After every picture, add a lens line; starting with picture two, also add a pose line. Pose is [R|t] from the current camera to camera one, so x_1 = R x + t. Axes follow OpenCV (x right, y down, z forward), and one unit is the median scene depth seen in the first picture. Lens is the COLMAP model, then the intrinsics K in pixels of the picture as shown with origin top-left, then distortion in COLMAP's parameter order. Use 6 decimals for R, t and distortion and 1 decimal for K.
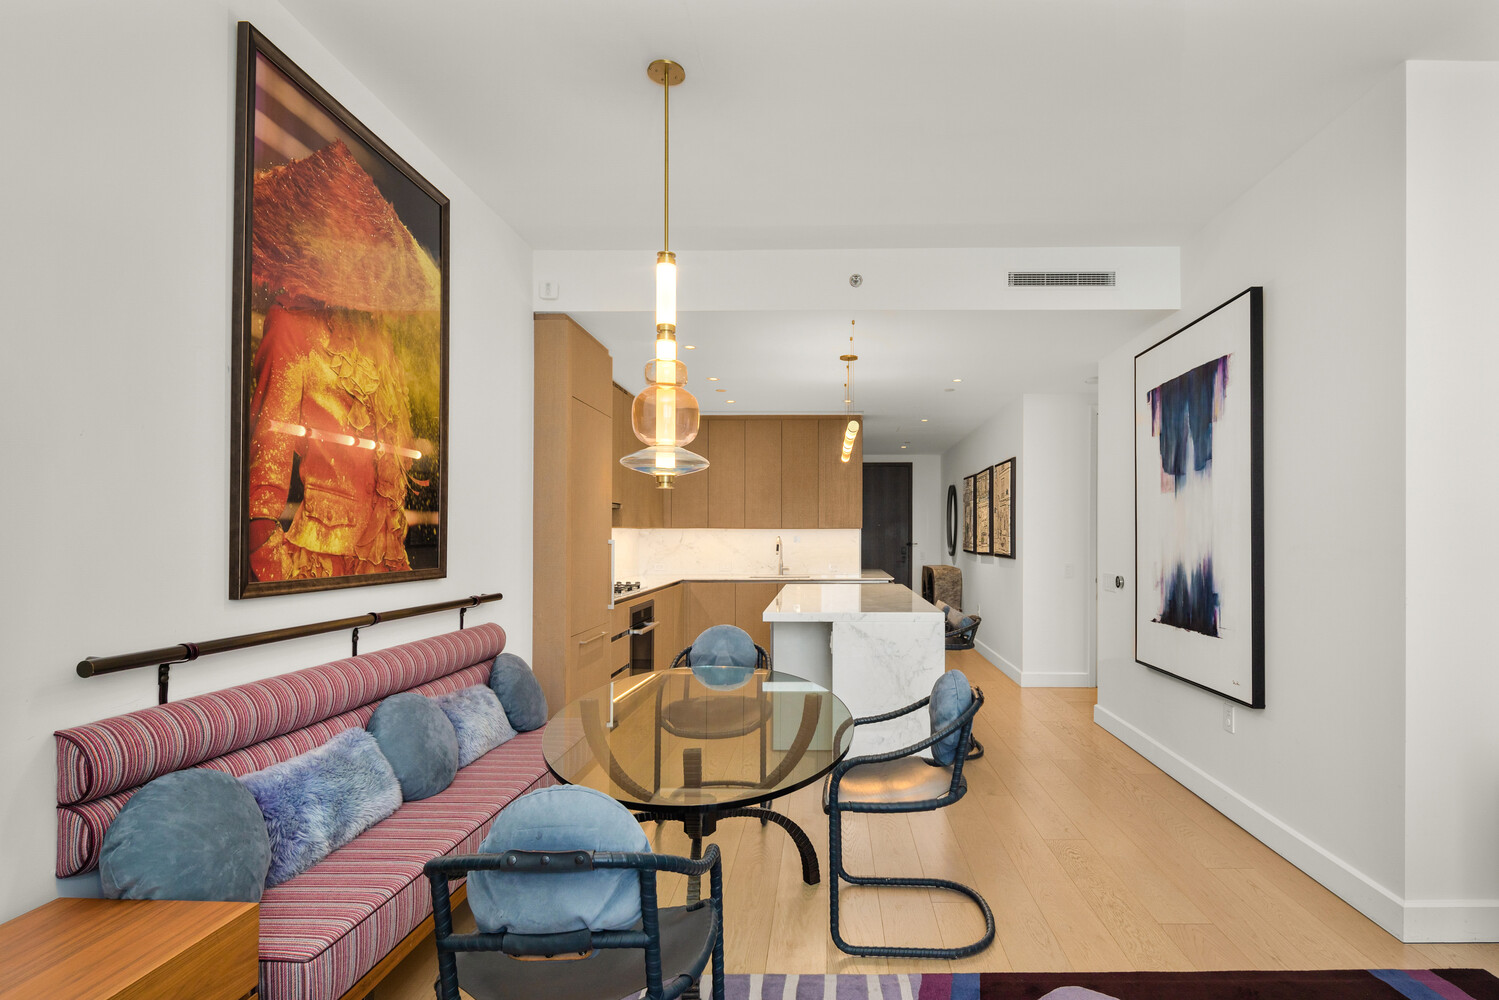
lens RADIAL K [[720.4, 0, 749.7], [0, 720.4, 528.7], [0, 0, 1]] dist [0.000572, 0.000095]
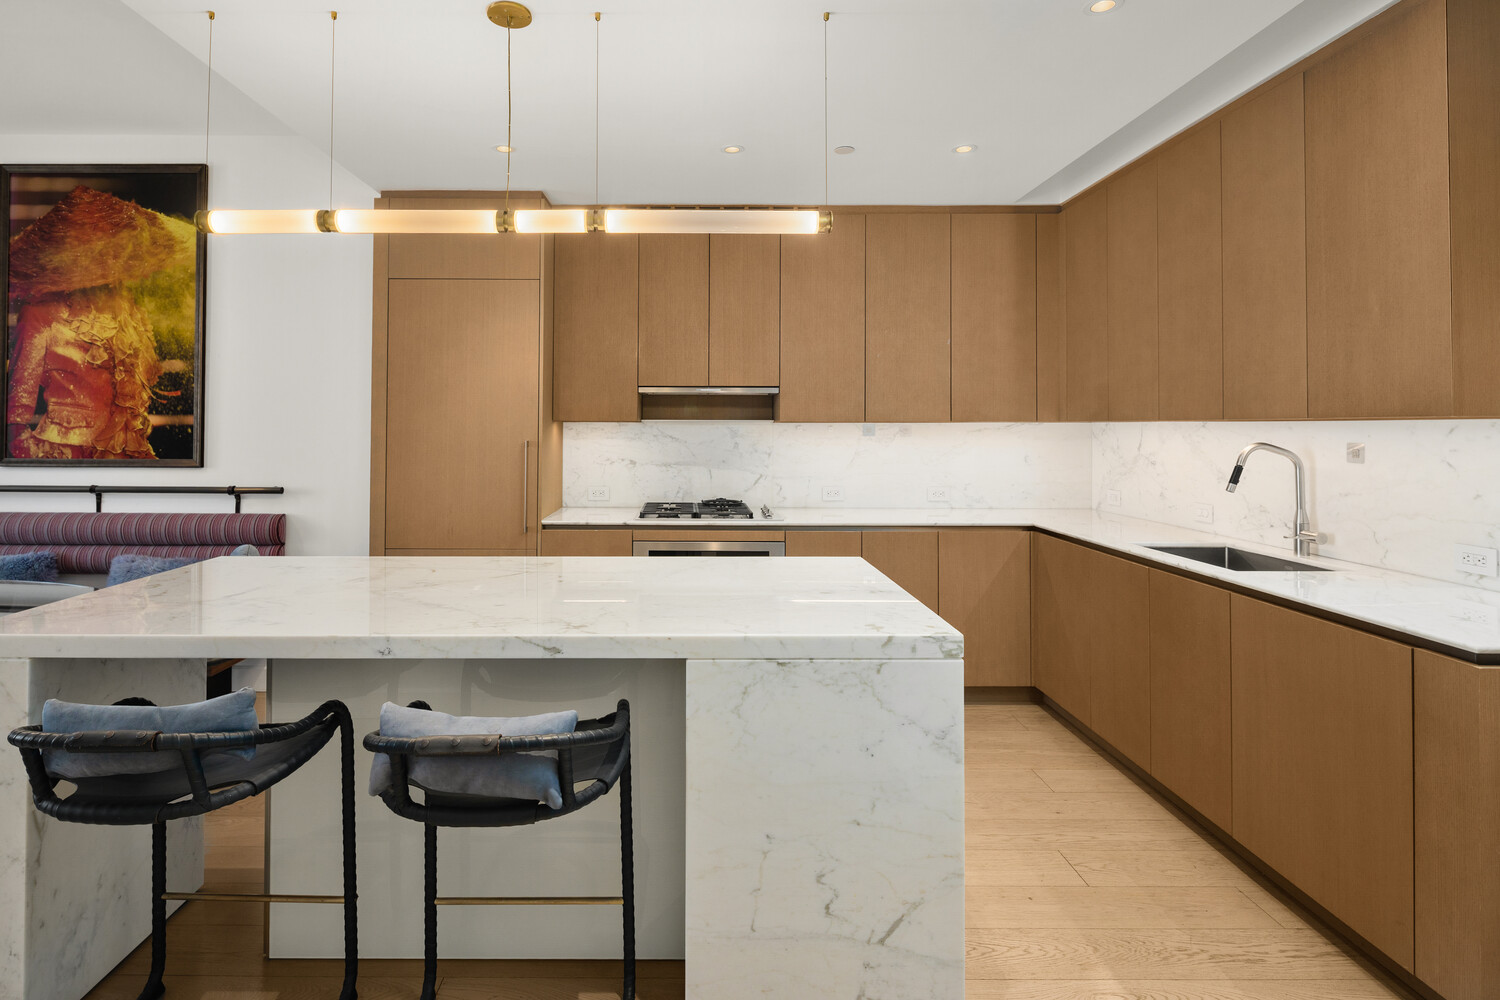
lens RADIAL K [[712.7, 0, 747.9], [0, 712.7, 412.7], [0, 0, 1]] dist [-0.000390, -0.000296]
pose [[0.113078, -0.021830, -0.993346, 1.153970], [0.006959, 0.999751, -0.021179, 0.007943], [0.993562, -0.004518, 0.113202, 2.289620]]
